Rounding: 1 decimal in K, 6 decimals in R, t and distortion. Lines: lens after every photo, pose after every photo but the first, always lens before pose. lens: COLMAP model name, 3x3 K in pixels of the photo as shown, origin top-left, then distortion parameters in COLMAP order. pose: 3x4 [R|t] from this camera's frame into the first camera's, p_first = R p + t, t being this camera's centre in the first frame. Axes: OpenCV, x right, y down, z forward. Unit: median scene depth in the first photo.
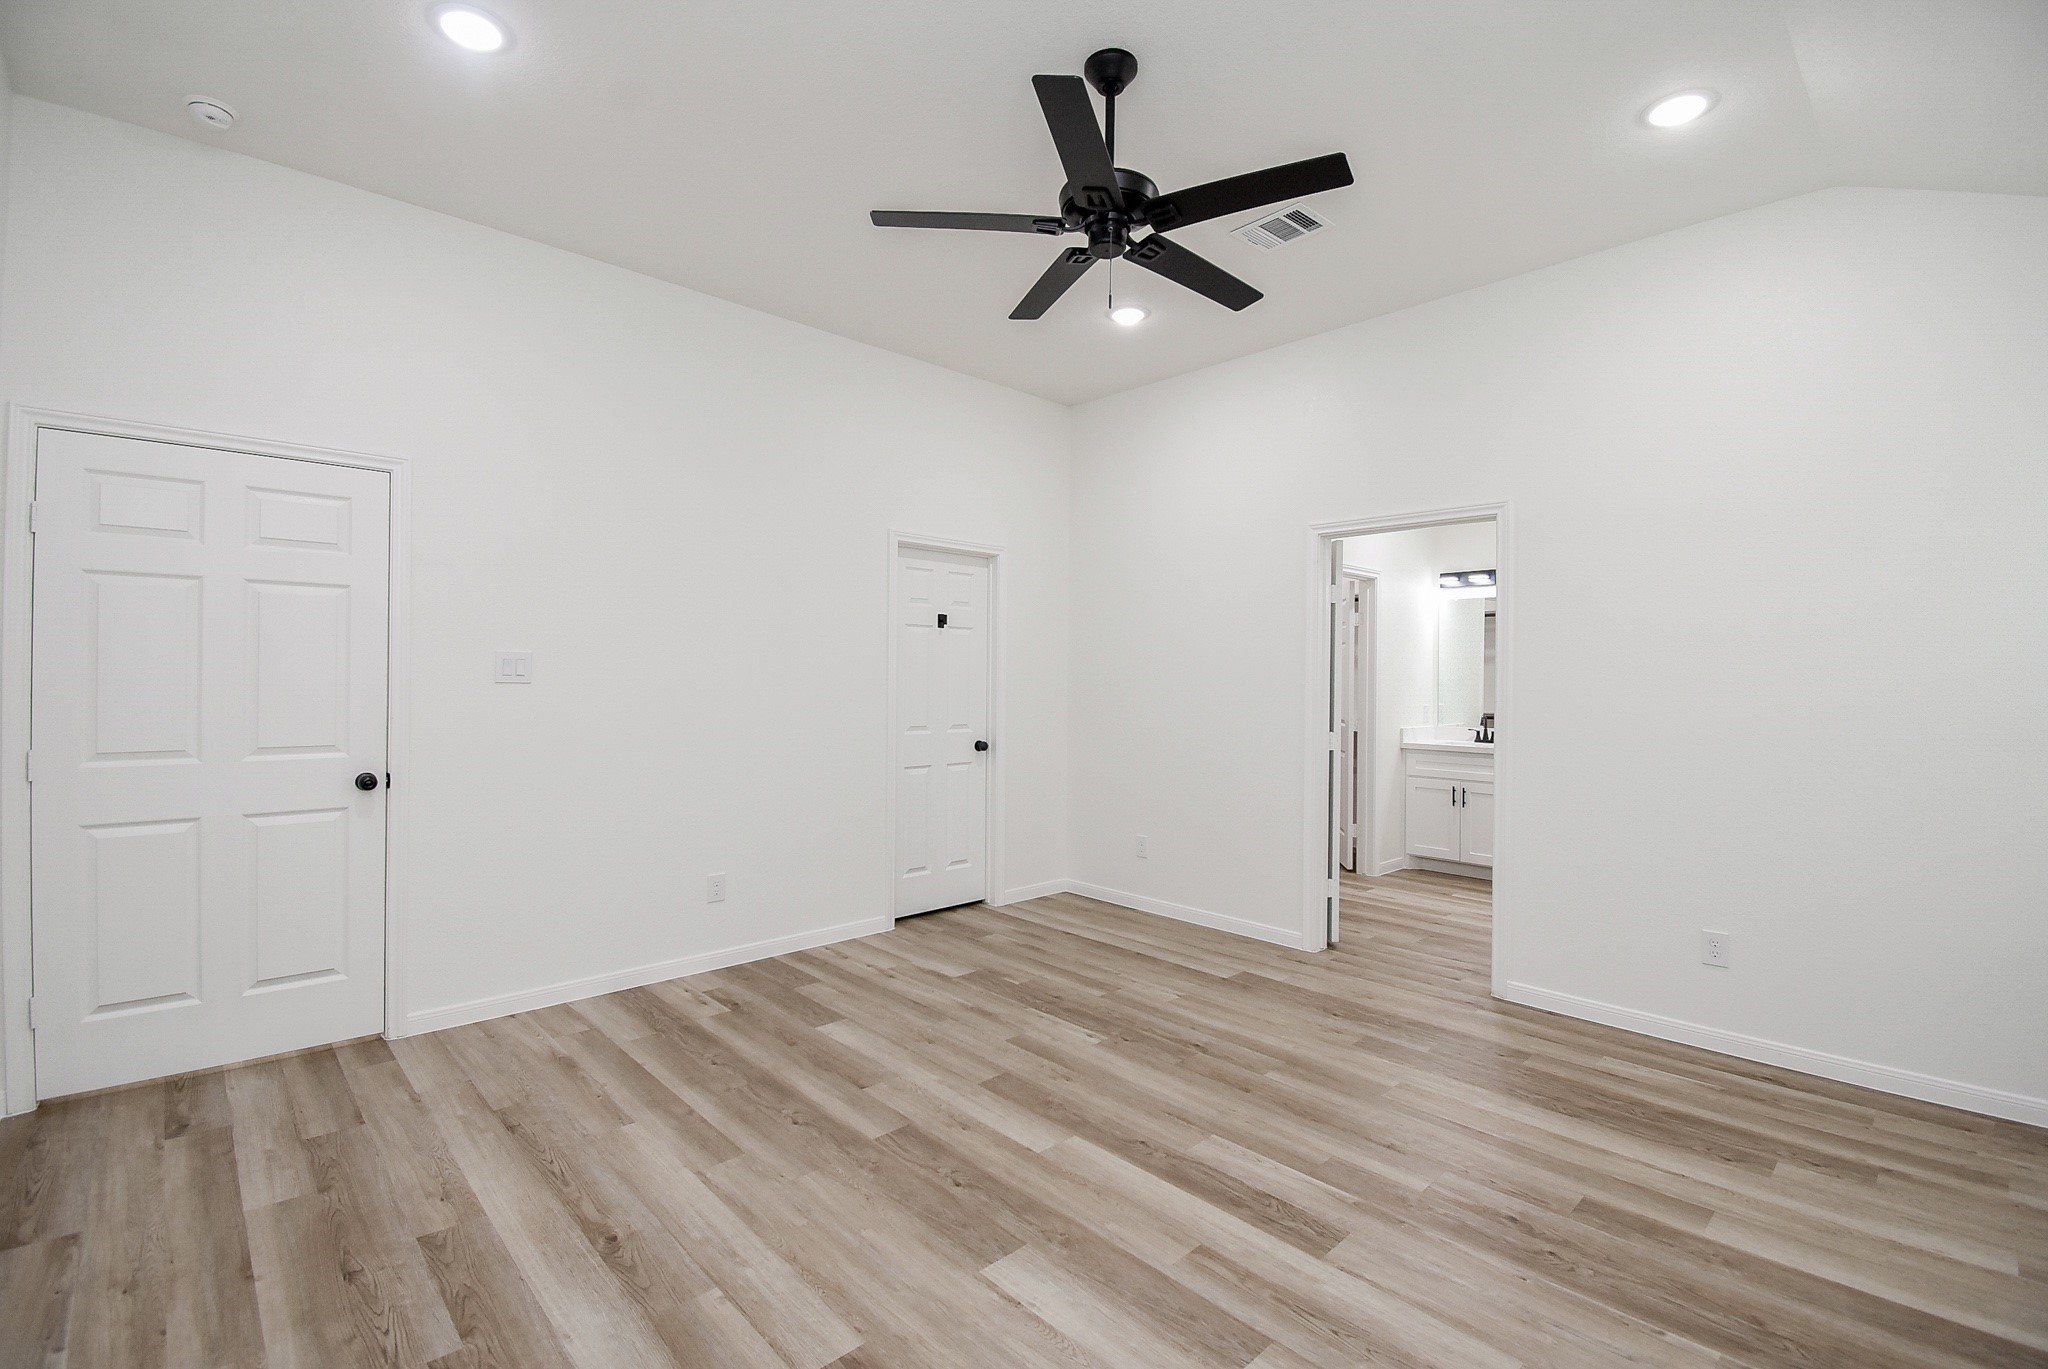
lens RADIAL K [[903.9, 0, 1024.8], [0, 903.9, 678.1], [0, 0, 1]] dist [0.022267, -0.026710]
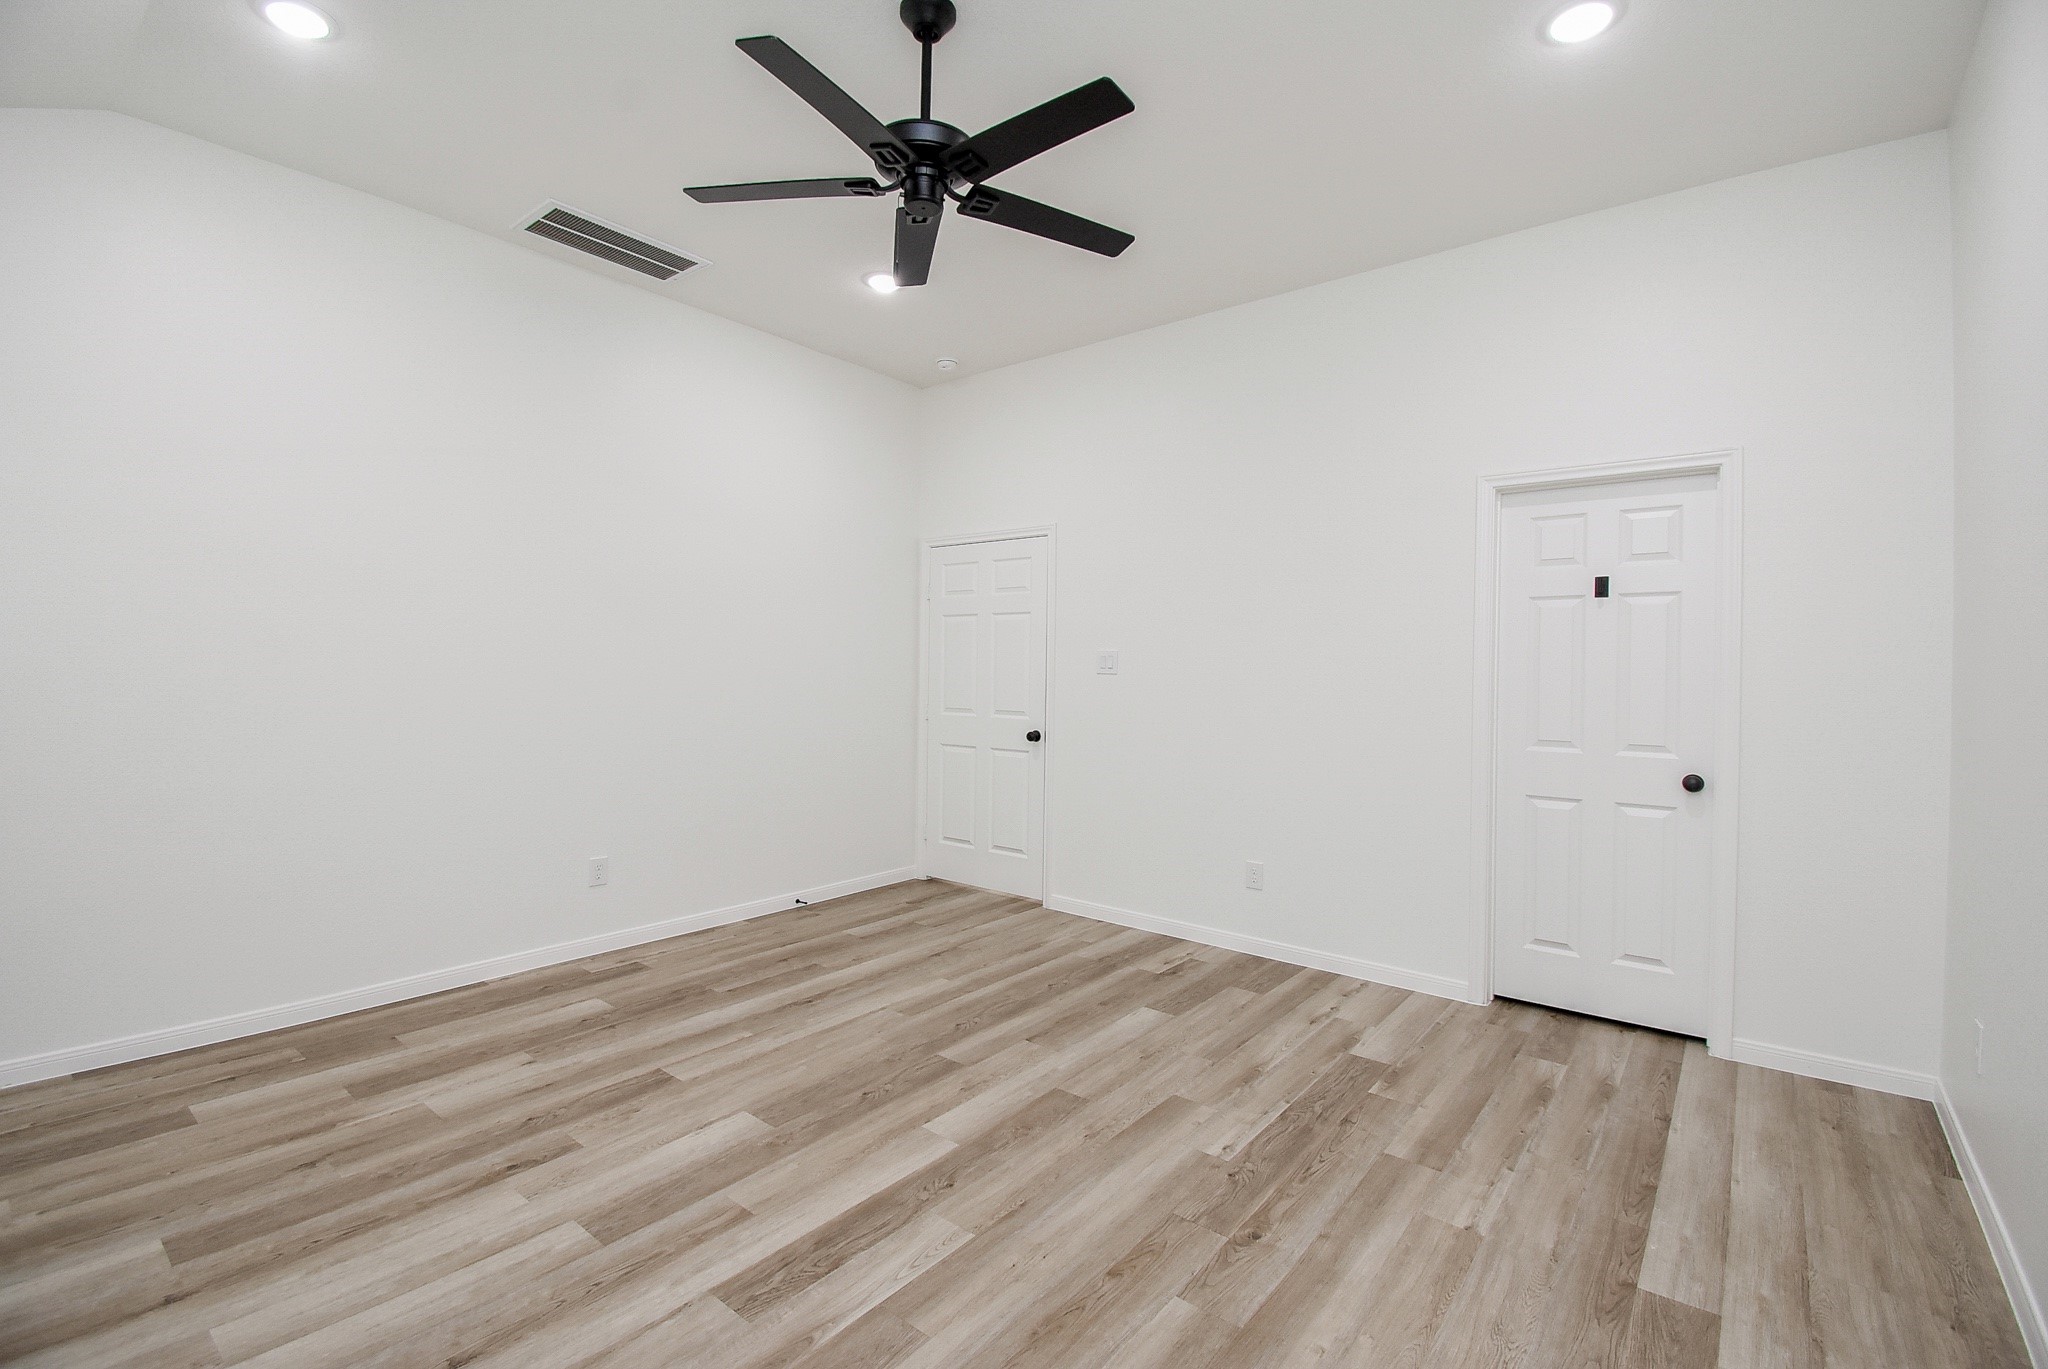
lens RADIAL K [[903.9, 0, 1024.8], [0, 903.9, 678.1], [0, 0, 1]] dist [0.022267, -0.026710]
pose [[0.129952, -0.001518, -0.991519, 0.852202], [-0.010884, 0.999936, -0.002957, 0.016911], [0.991461, 0.011176, 0.129927, 0.798667]]
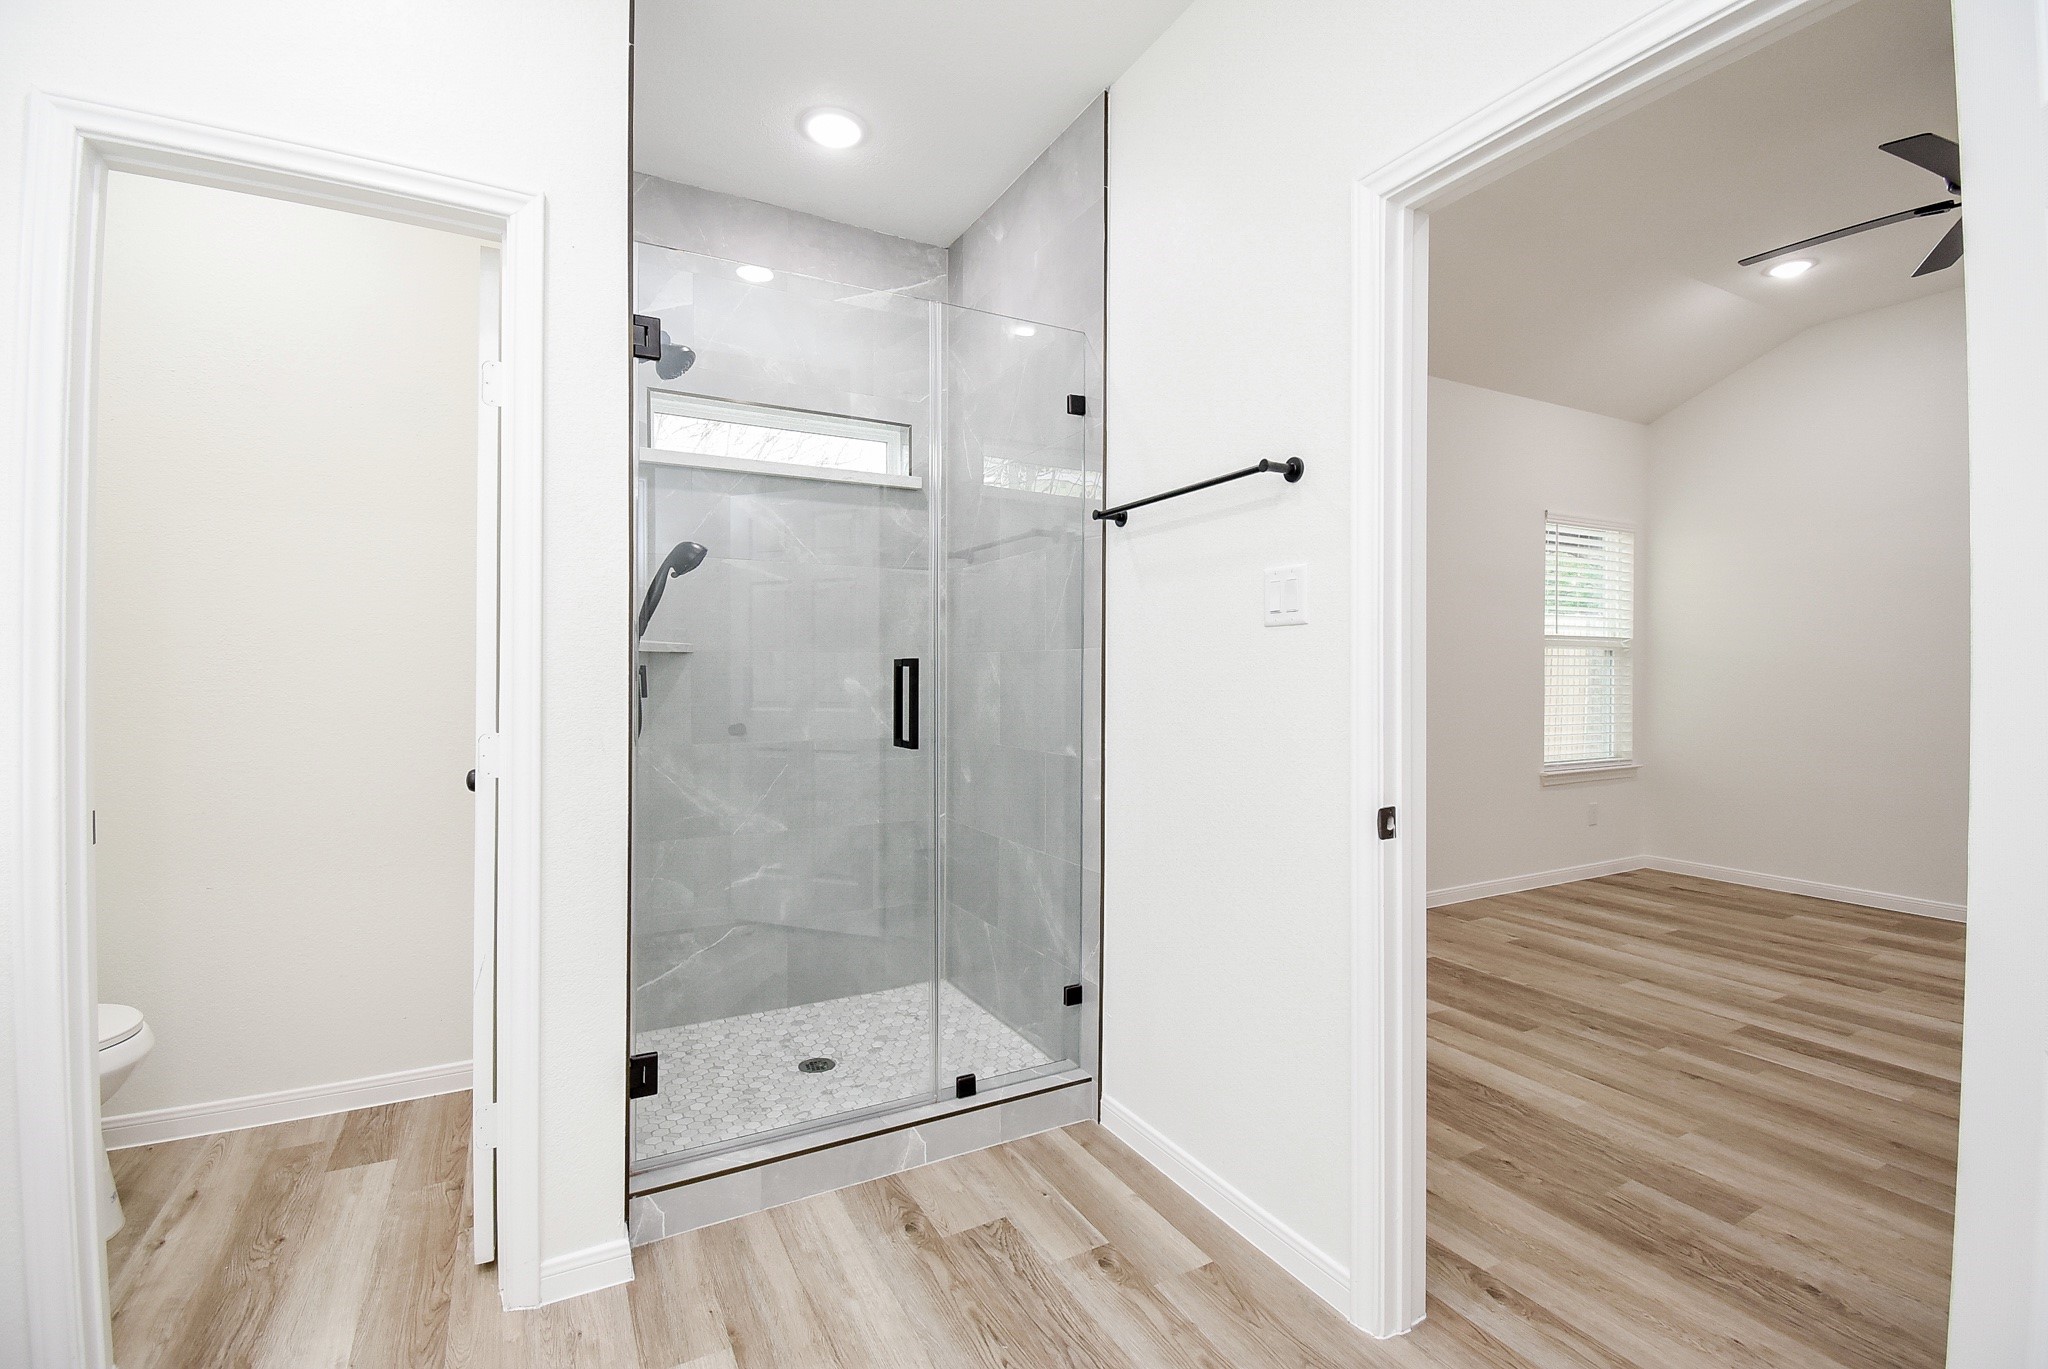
lens RADIAL K [[903.9, 0, 1024.8], [0, 903.9, 678.1], [0, 0, 1]] dist [0.022267, -0.026710]
pose [[-0.966578, -0.011266, 0.256126, 0.738712], [-0.009445, 0.999921, 0.008341, 0.048407], [-0.256199, 0.005643, -0.966607, 1.835651]]
